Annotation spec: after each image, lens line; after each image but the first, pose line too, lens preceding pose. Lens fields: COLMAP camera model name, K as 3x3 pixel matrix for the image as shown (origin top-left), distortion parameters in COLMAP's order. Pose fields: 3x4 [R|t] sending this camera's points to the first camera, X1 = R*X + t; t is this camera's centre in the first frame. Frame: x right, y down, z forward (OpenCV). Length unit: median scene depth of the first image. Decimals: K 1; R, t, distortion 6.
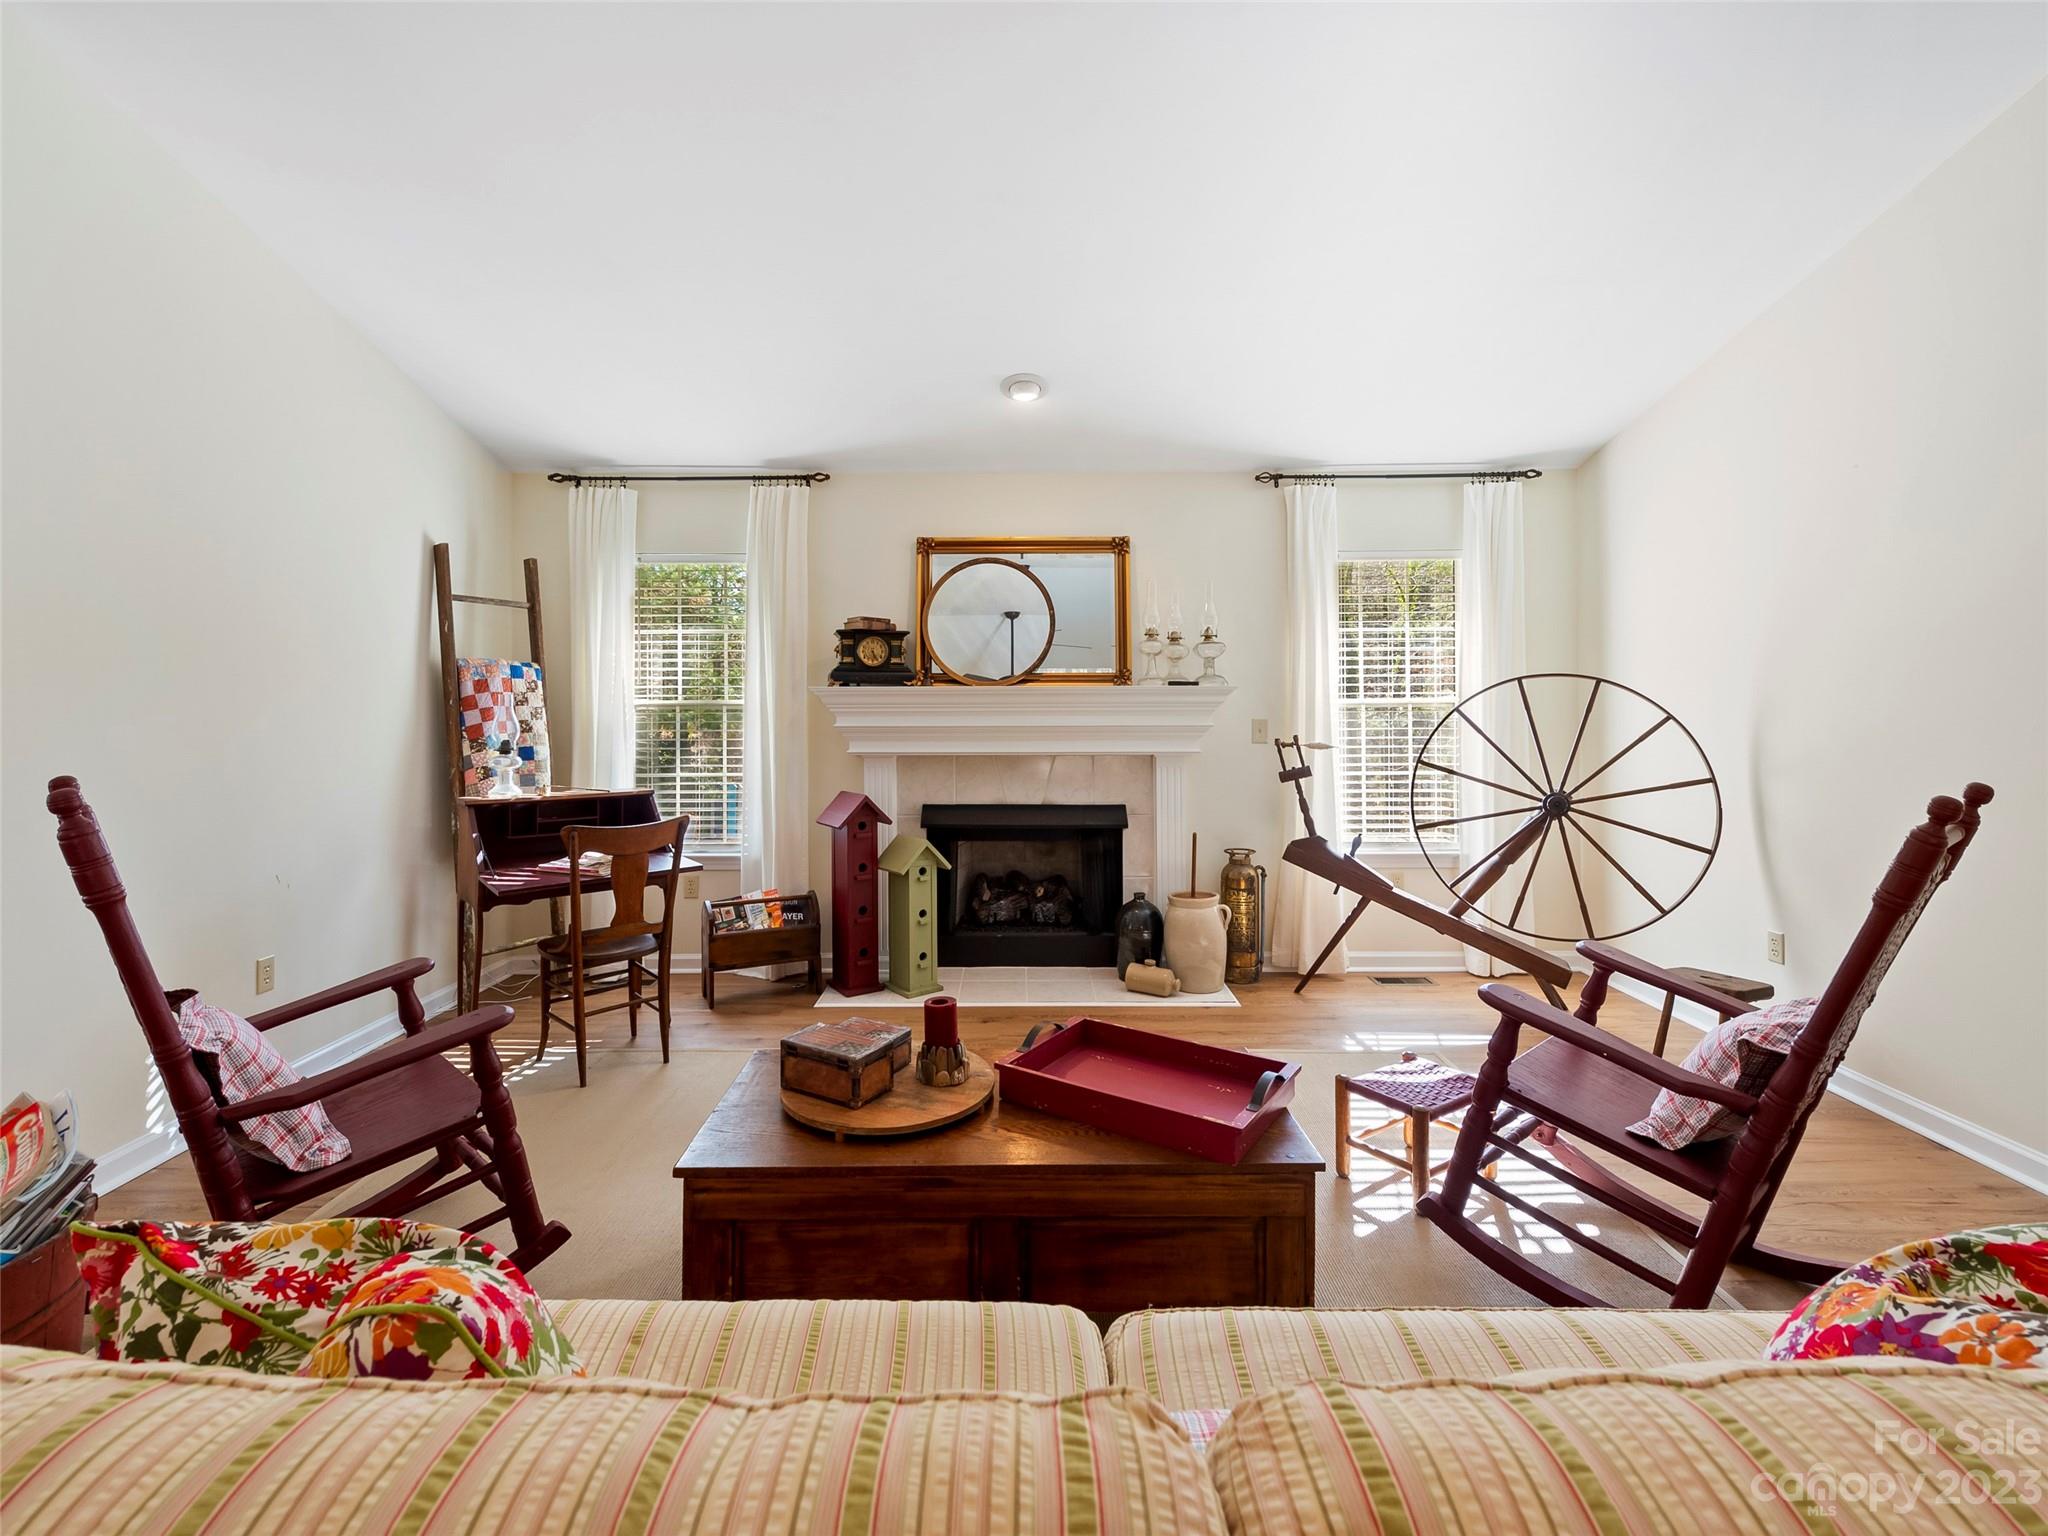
lens RADIAL K [[912.2, 0, 1018.7], [0, 912.2, 733.9], [0, 0, 1]] dist [0.018711, -0.007913]
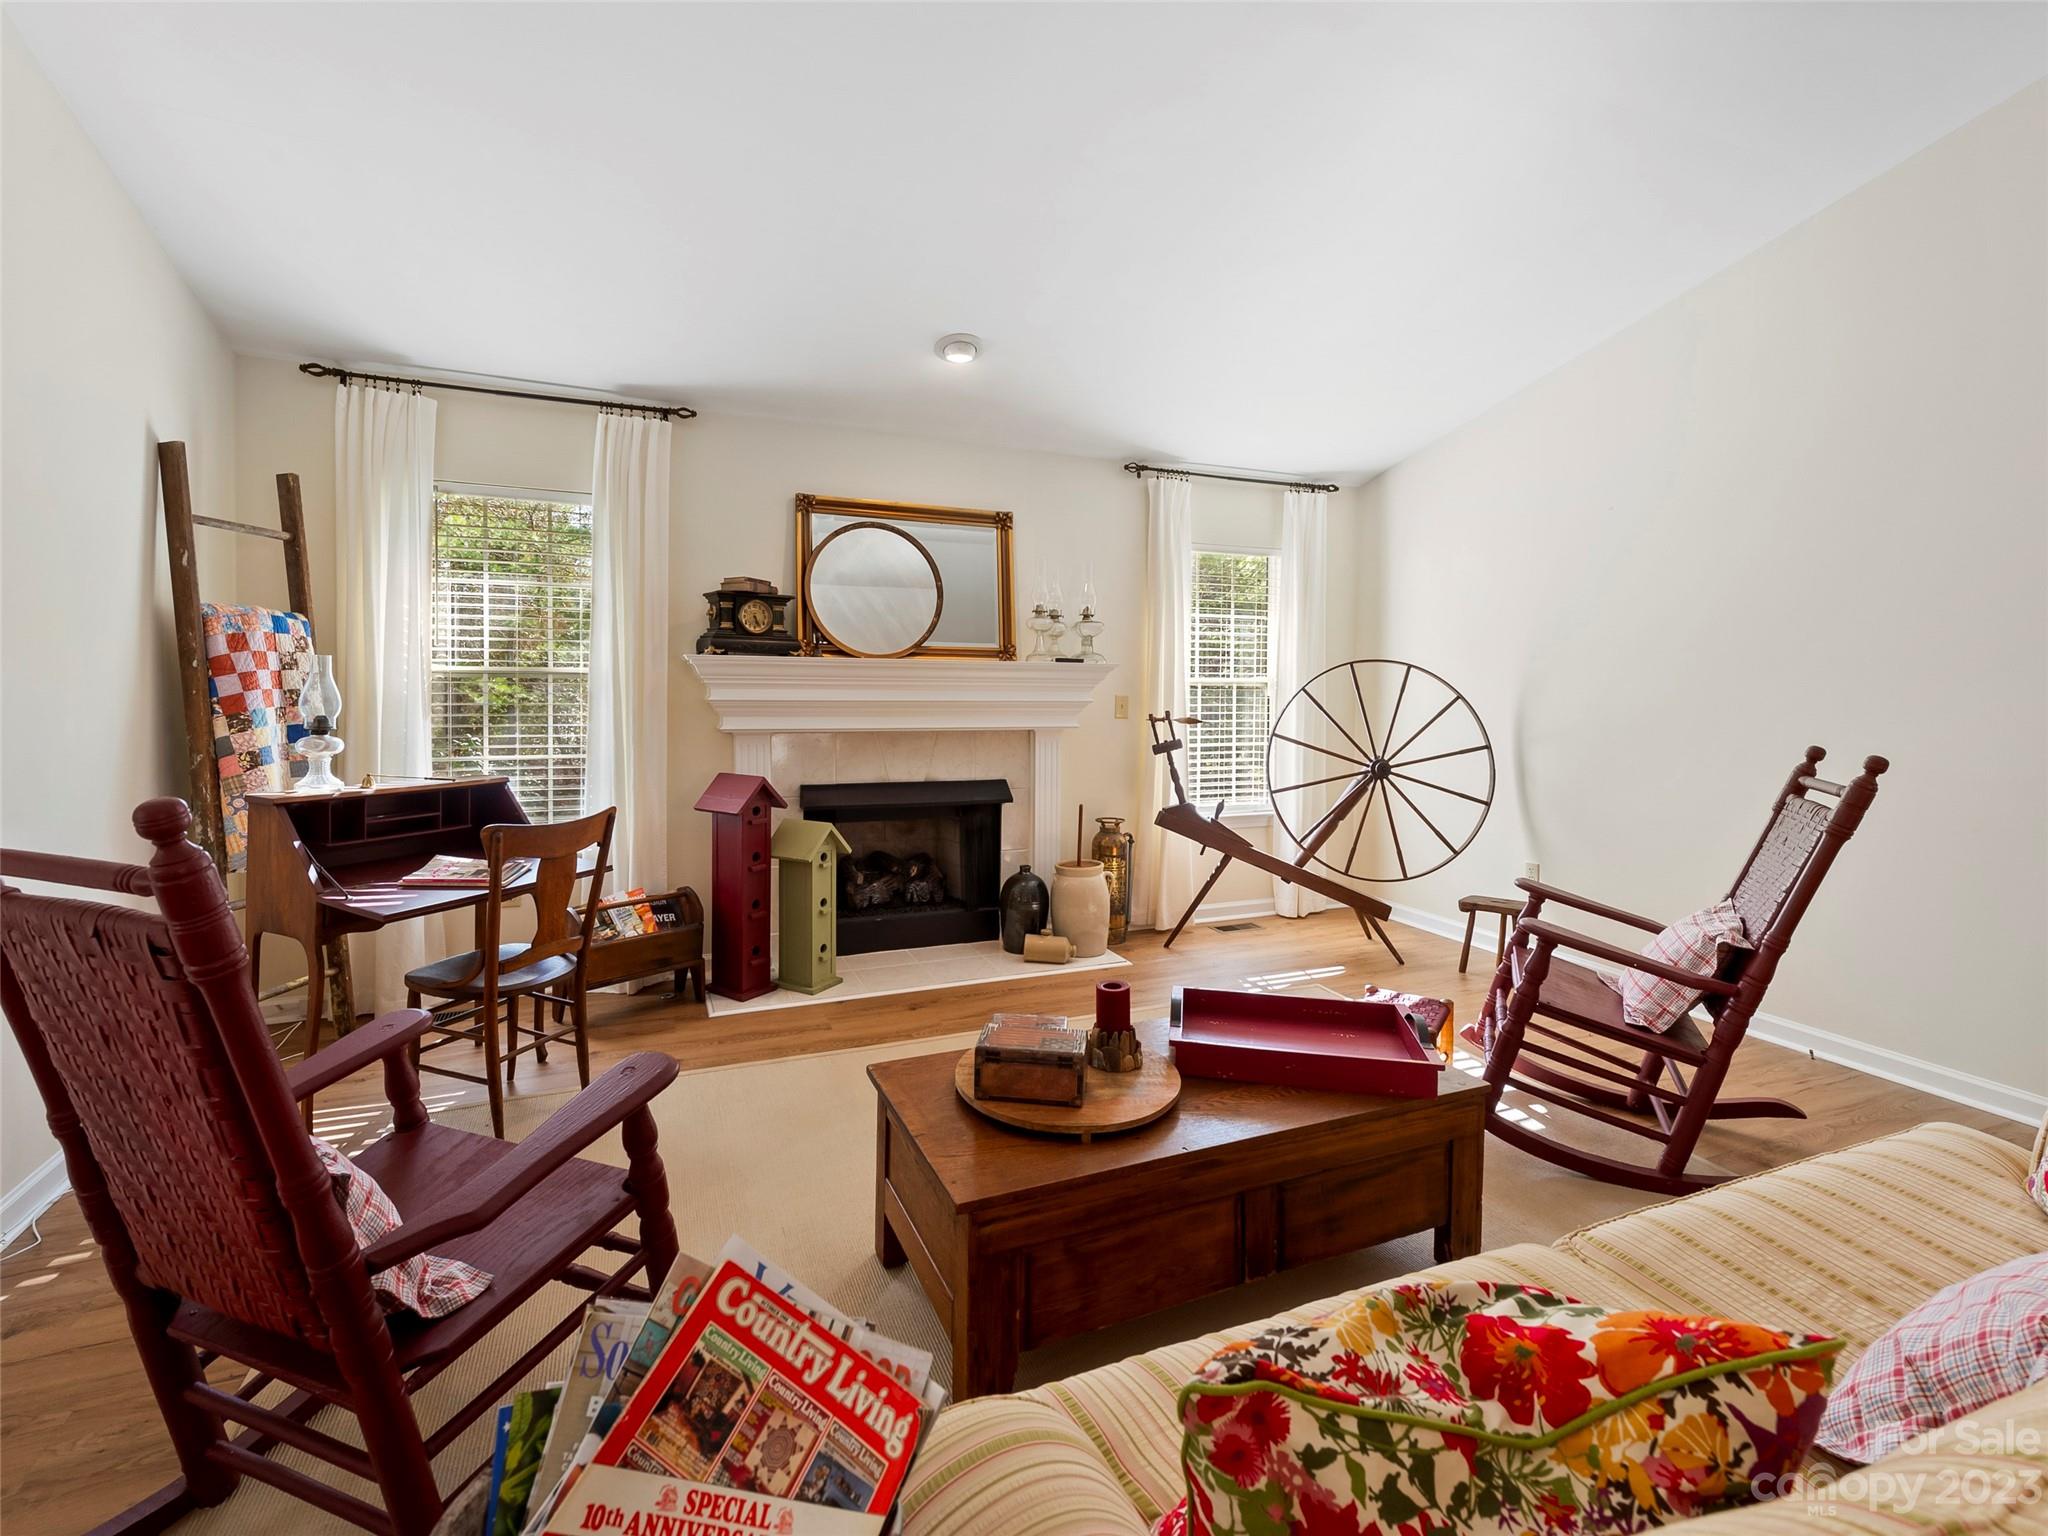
lens RADIAL K [[905.9, 0, 1021.4], [0, 905.9, 731.1], [0, 0, 1]] dist [0.018184, -0.009662]
pose [[0.923612, -0.007291, 0.383258, -0.265967], [-0.002556, 0.999680, 0.025179, -0.000984], [-0.383319, -0.024236, 0.923298, 0.074456]]
